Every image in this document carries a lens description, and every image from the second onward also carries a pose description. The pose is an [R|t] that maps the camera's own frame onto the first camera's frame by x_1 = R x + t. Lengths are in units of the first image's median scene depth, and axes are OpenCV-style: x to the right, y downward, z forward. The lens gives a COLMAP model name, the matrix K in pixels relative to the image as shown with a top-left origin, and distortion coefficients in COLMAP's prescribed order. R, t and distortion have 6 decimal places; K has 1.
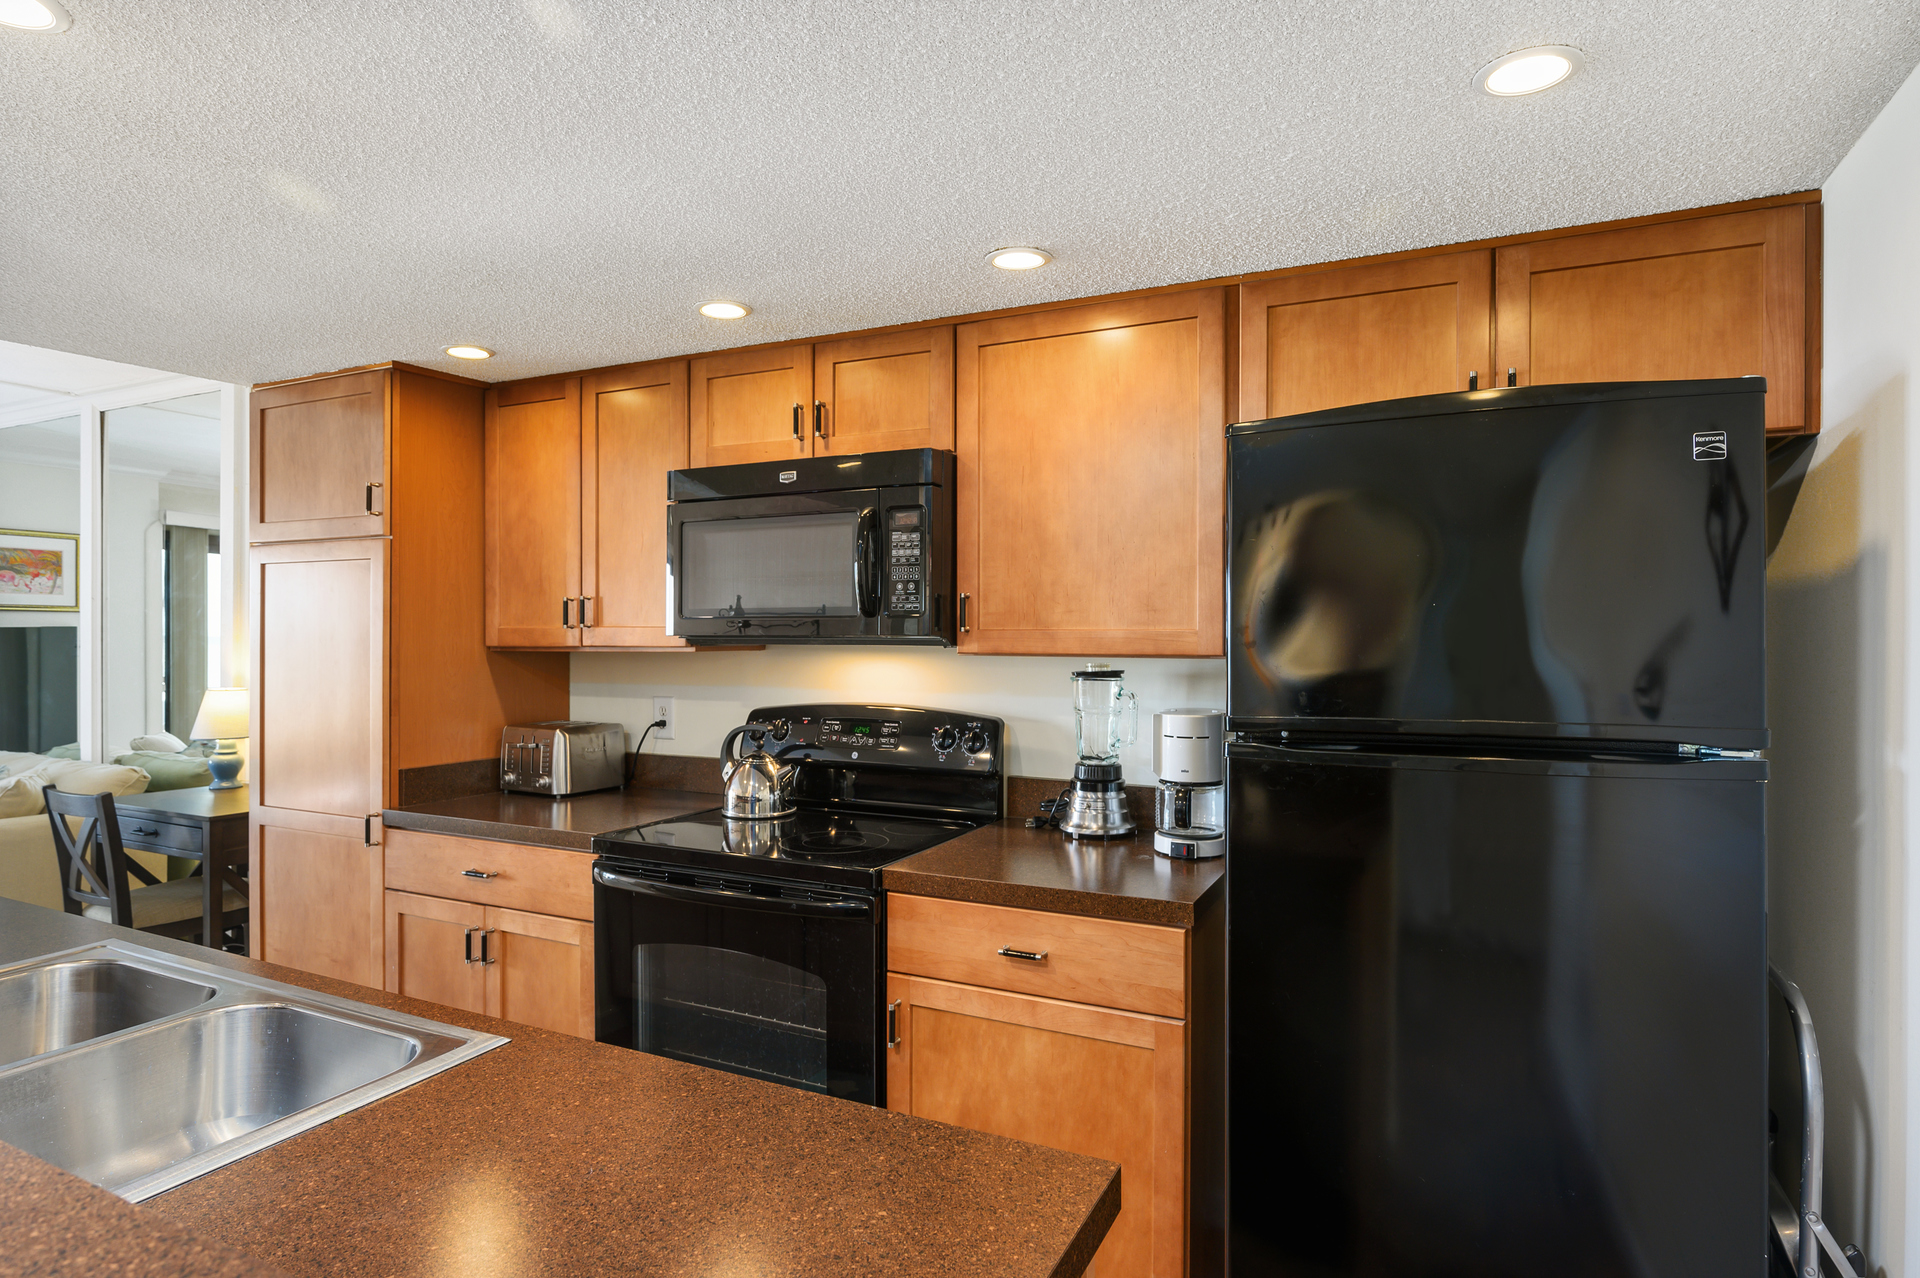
lens RADIAL K [[1031.8, 0, 998.7], [0, 1031.8, 632.4], [0, 0, 1]] dist [-0.016896, 0.000664]
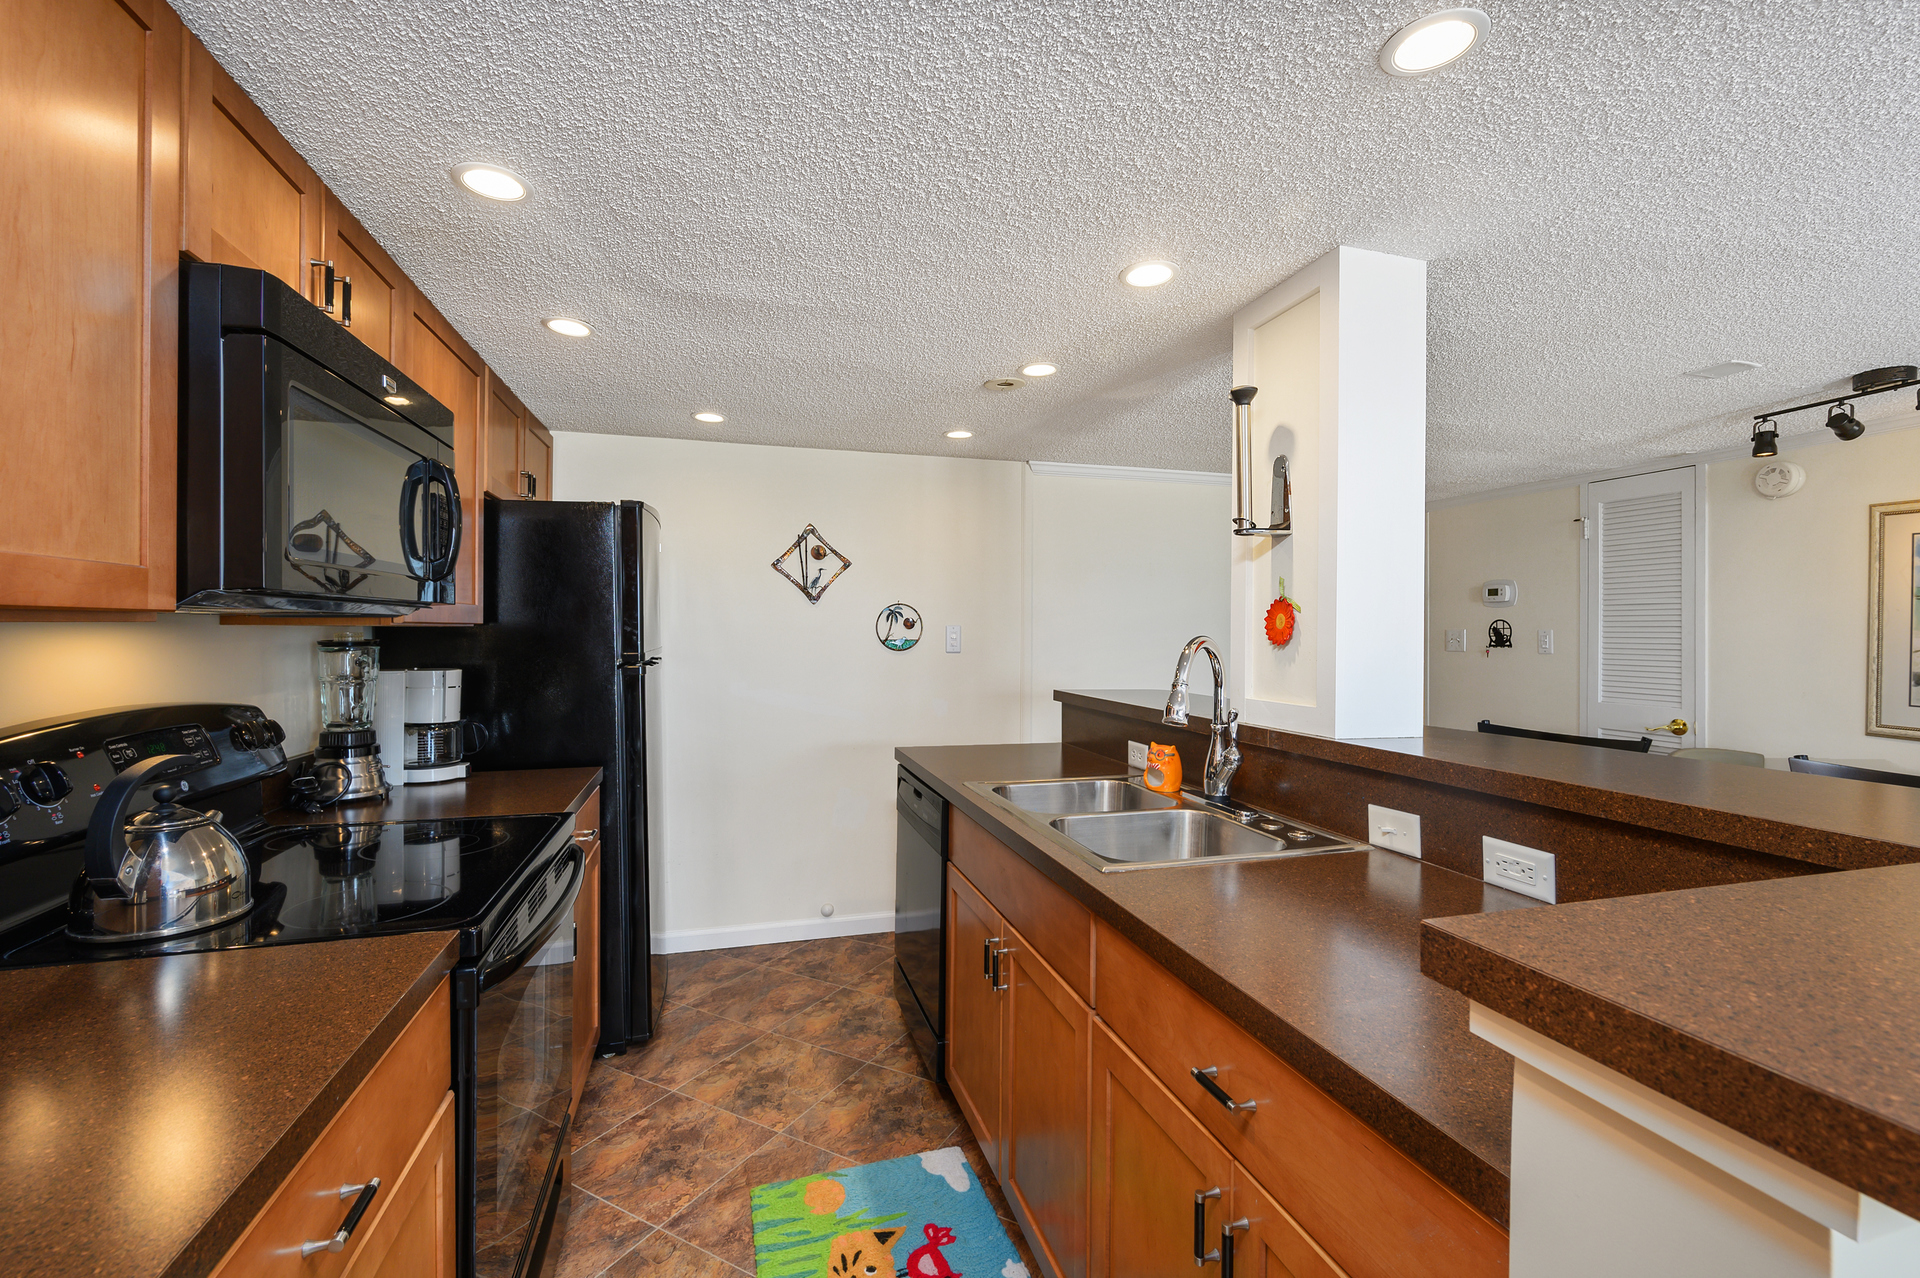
lens RADIAL K [[828.8, 0, 971.4], [0, 828.8, 634.2], [0, 0, 1]] dist [-0.007560, -0.000505]
pose [[-0.669714, -0.010080, 0.742551, -0.888524], [-0.007820, 0.999948, 0.006521, 0.021072], [-0.742578, -0.001440, -0.669758, 1.043230]]
